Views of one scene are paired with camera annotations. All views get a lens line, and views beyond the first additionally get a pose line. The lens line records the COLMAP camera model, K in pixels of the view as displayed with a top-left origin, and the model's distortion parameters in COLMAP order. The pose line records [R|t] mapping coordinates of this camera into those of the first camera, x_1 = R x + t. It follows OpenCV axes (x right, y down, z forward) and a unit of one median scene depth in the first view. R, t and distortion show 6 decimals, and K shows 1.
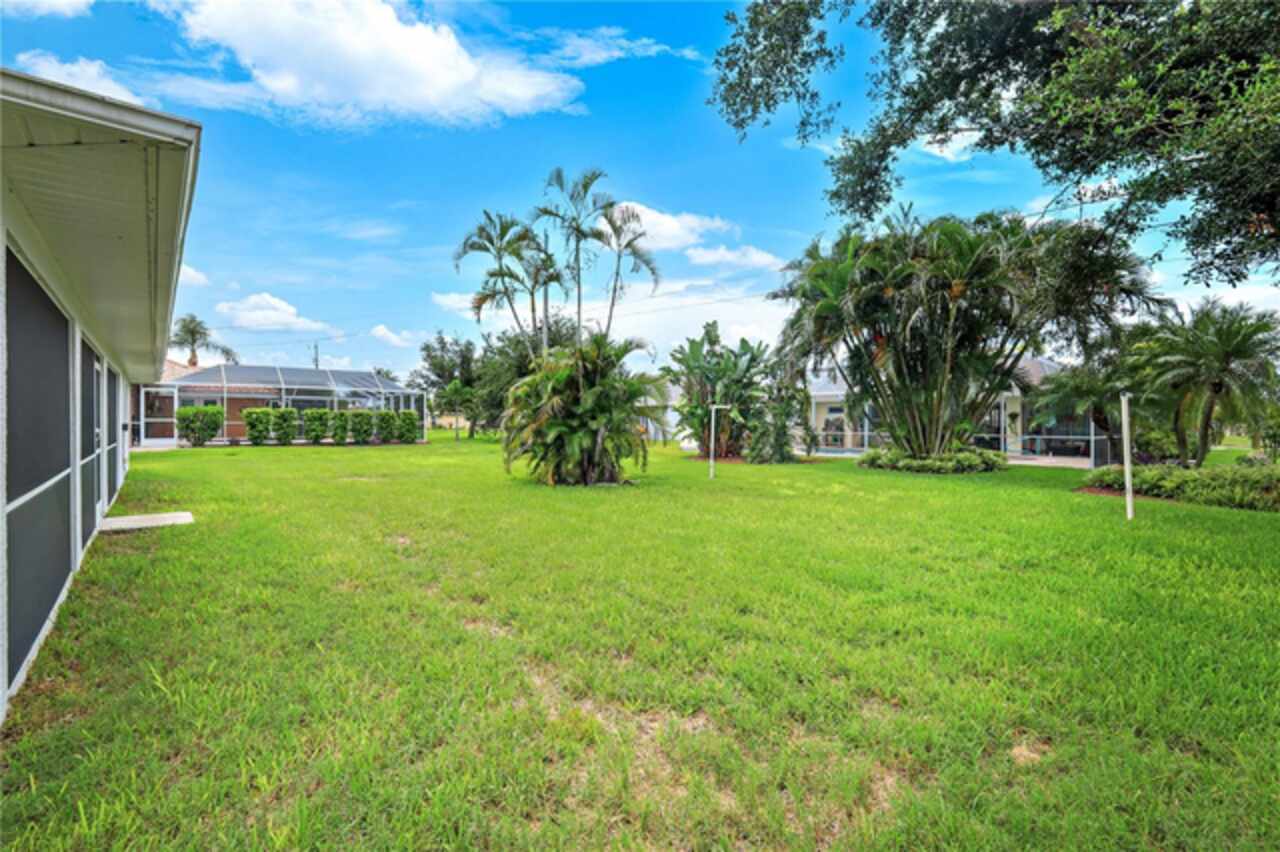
lens RADIAL K [[561.7, 0, 645.3], [0, 561.7, 425.3], [0, 0, 1]] dist [-0.000125, 0.000020]
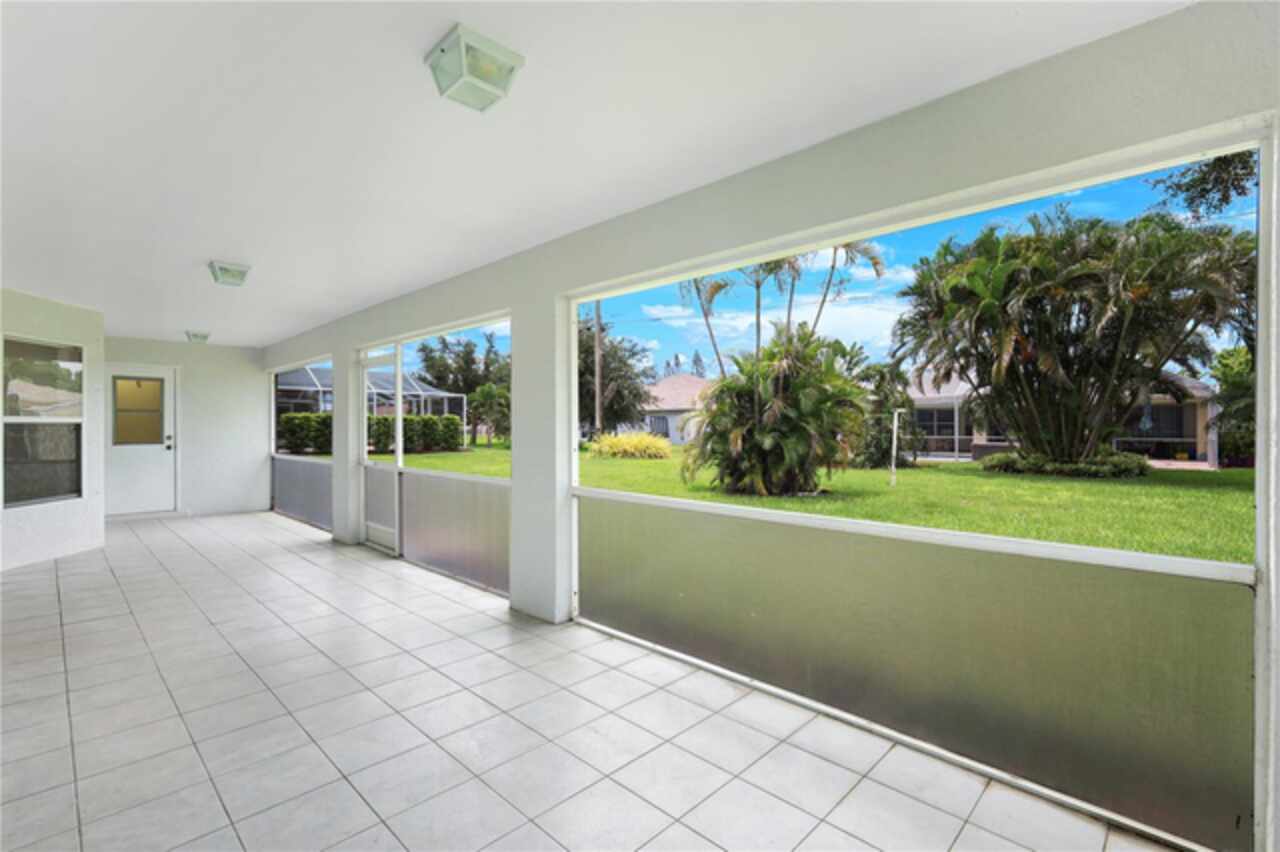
lens RADIAL K [[564.5, 0, 625.0], [0, 564.5, 430.0], [0, 0, 1]] dist [0.001331, -0.000723]
pose [[0.996524, -0.004754, 0.083168, -0.270446], [0.004680, 0.999988, 0.001083, -0.001730], [-0.083172, -0.000690, 0.996535, 0.059076]]
